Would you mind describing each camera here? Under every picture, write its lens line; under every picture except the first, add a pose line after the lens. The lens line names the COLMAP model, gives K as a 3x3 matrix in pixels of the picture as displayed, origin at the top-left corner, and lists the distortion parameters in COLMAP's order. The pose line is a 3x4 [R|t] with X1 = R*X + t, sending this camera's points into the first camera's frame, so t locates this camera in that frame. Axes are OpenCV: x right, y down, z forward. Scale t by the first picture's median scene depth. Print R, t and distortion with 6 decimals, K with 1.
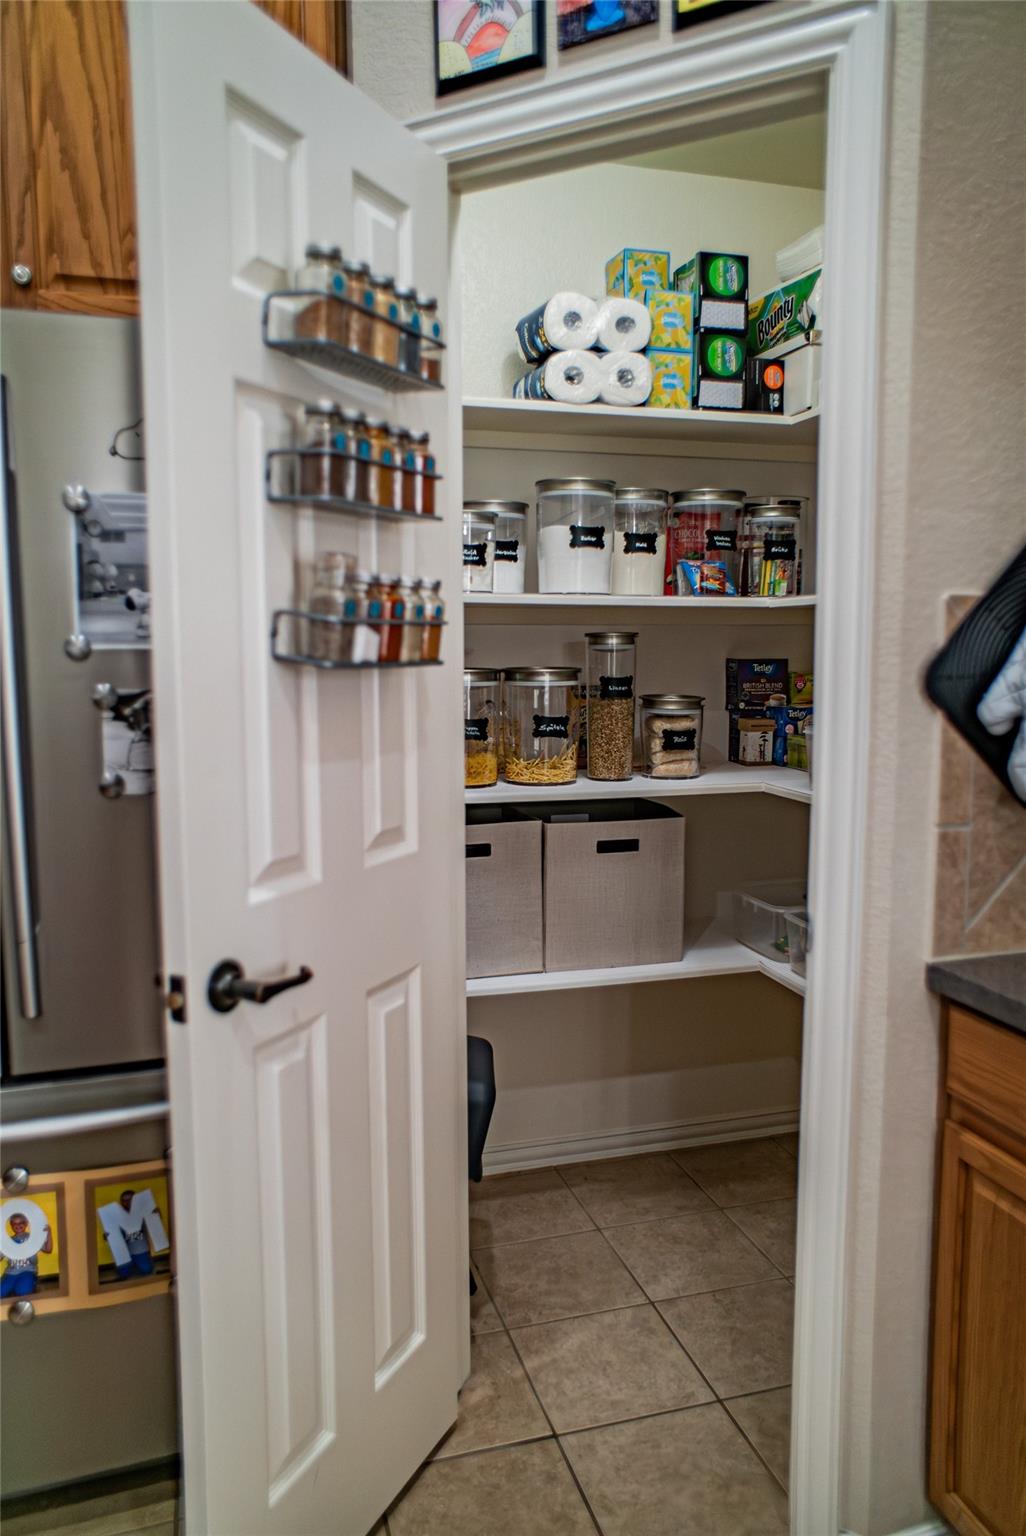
lens RADIAL K [[1134.1, 0, 513.0], [0, 1134.1, 765.2], [0, 0, 1]] dist [-0.011656, -0.000554]
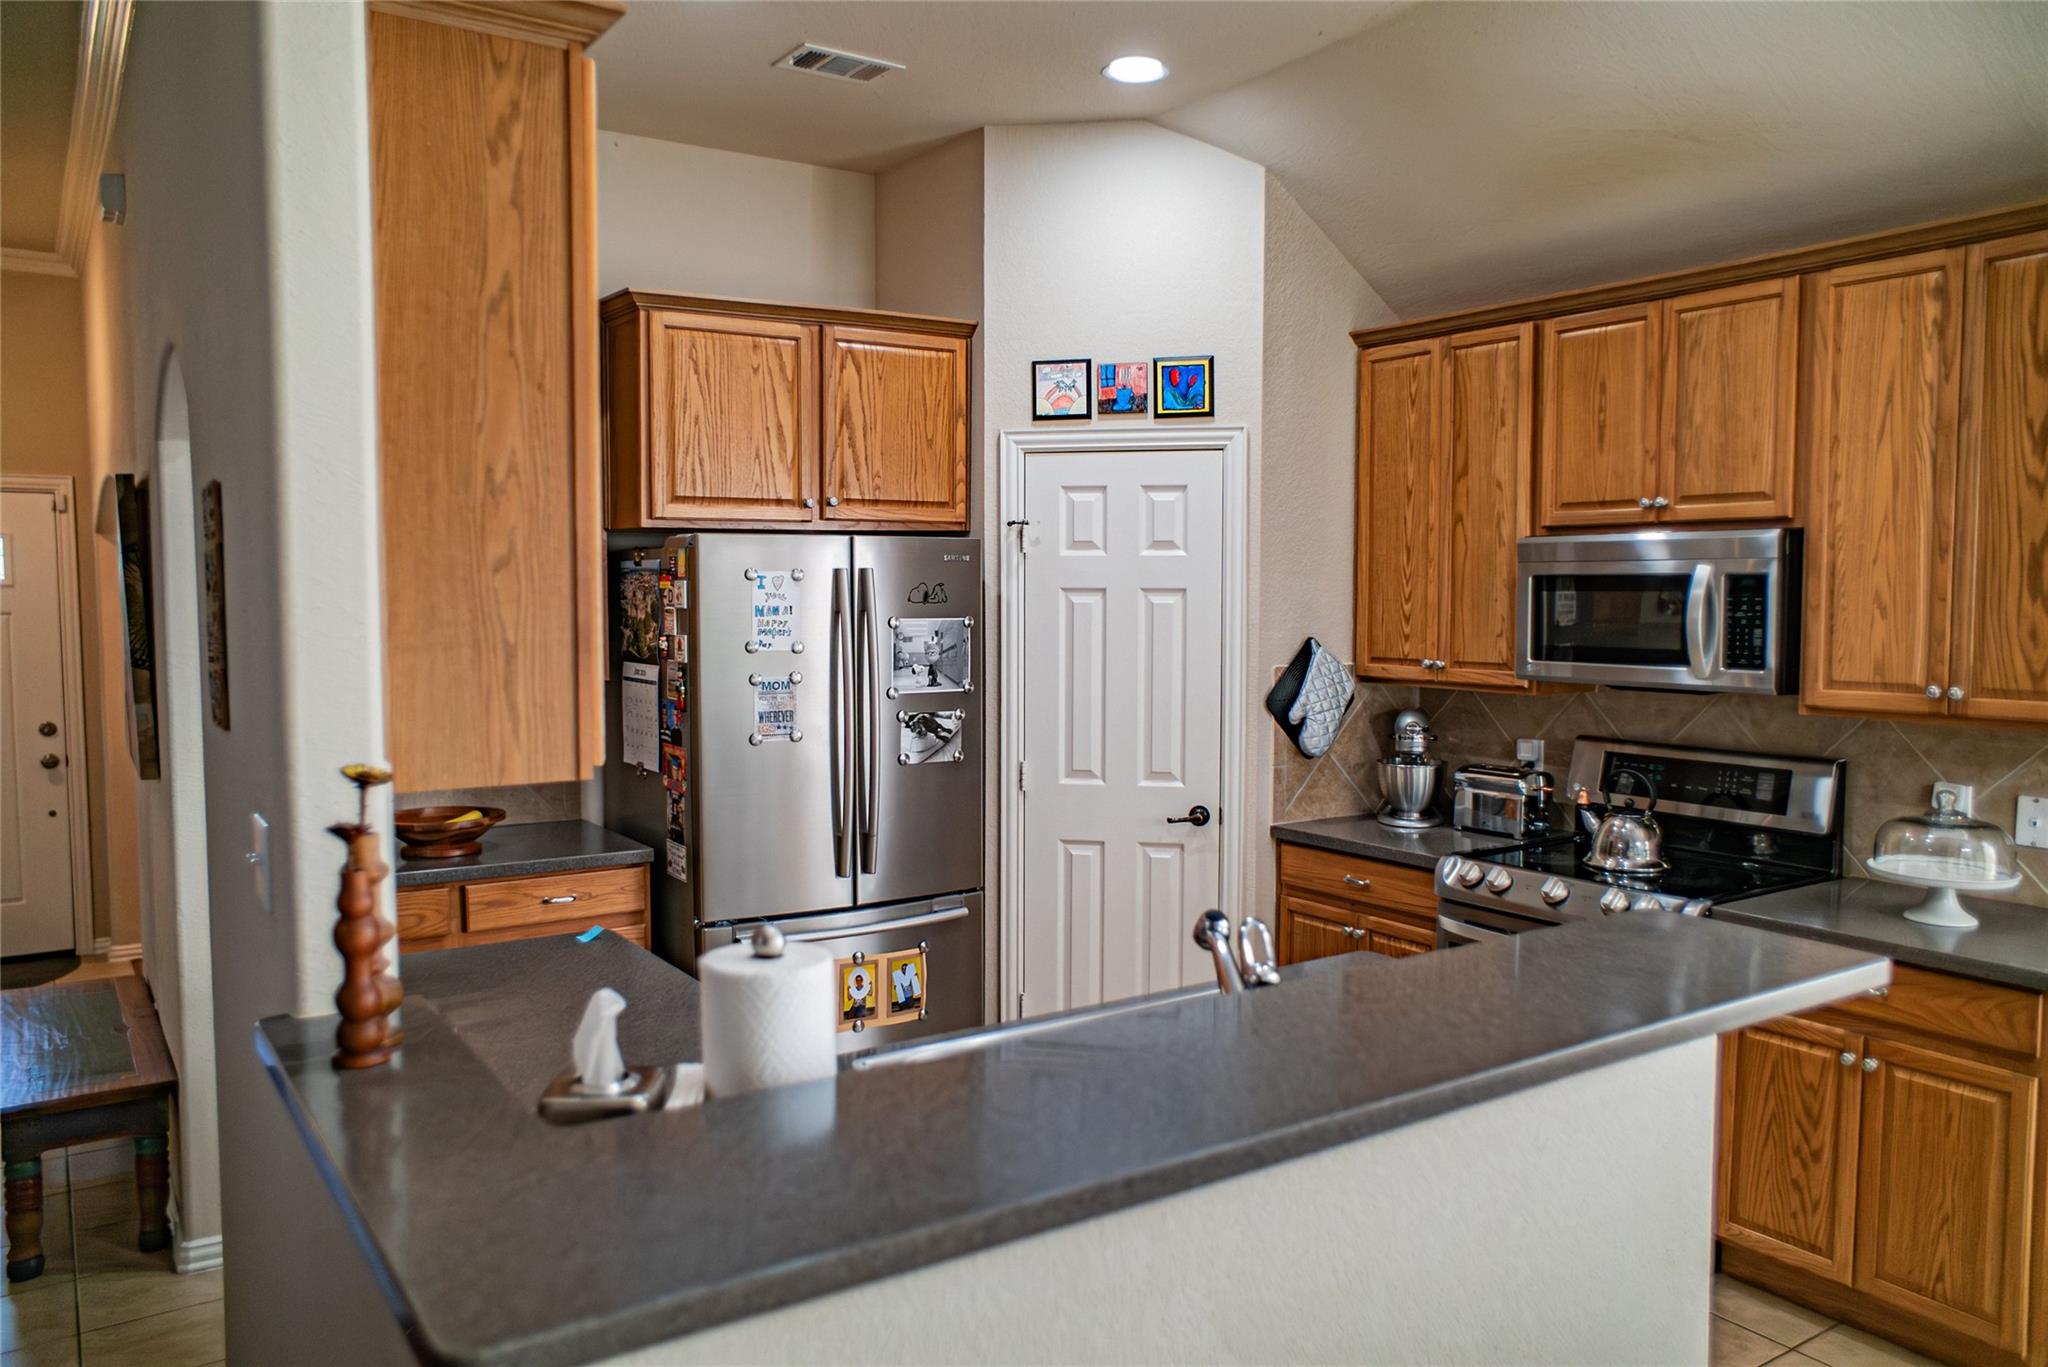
lens RADIAL K [[1512.2, 0, 1024.9], [0, 1512.2, 684.3], [0, 0, 1]] dist [-0.011656, -0.000554]
pose [[0.955673, -0.013881, 0.294103, -0.989517], [0.029323, 0.998409, -0.048162, 0.021450], [-0.292966, 0.054651, 0.954560, -1.762104]]
